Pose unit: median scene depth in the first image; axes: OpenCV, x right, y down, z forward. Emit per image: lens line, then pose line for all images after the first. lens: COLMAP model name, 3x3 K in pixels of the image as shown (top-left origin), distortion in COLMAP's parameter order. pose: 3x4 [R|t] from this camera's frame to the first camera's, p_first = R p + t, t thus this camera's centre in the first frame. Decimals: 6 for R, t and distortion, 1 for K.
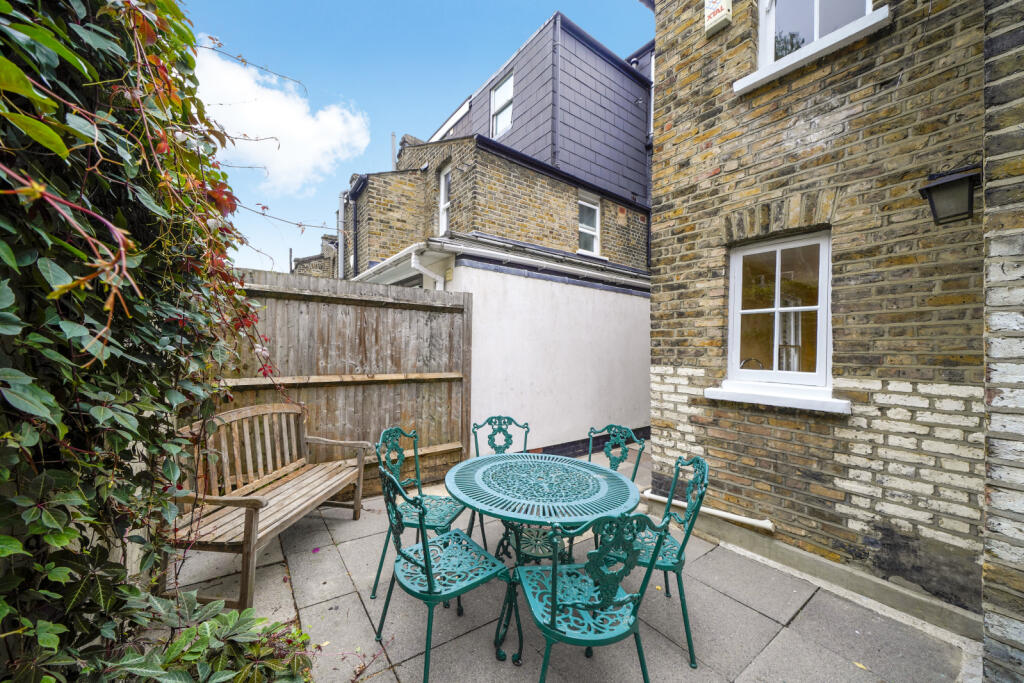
lens RADIAL K [[370.5, 0, 511.8], [0, 370.5, 348.3], [0, 0, 1]] dist [-0.000016, -0.000104]
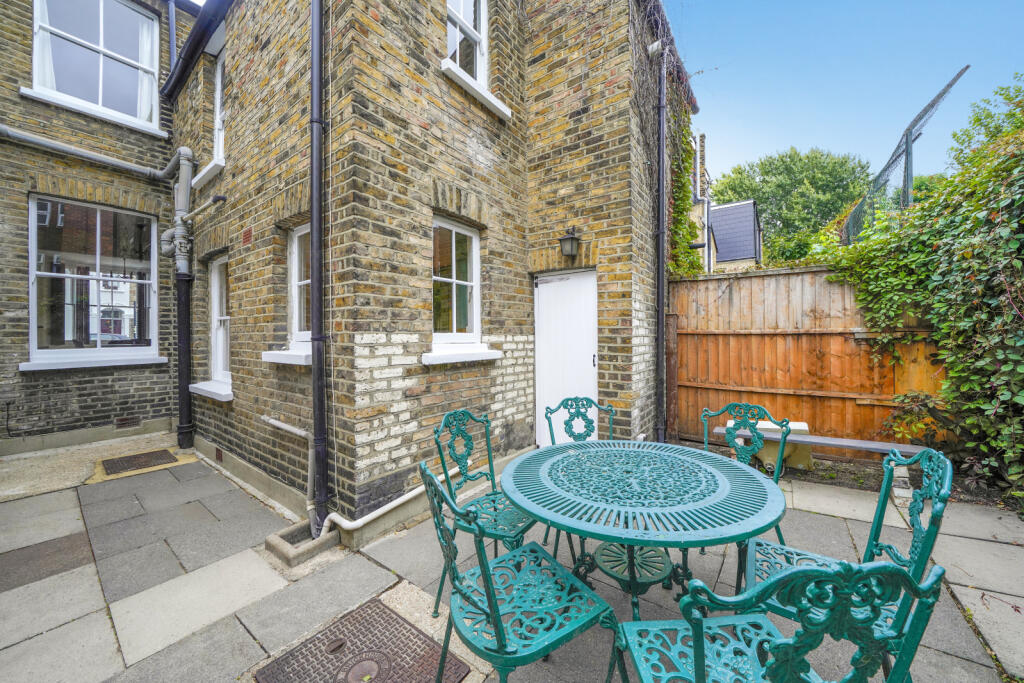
lens RADIAL K [[364.6, 0, 513.0], [0, 364.6, 332.6], [0, 0, 1]] dist [-0.000264, -0.000004]
pose [[-0.287664, -0.000952, 0.957731, -0.393386], [0.005509, 0.999981, 0.002649, 0.050282], [-0.957716, 0.006038, -0.287653, 1.015743]]
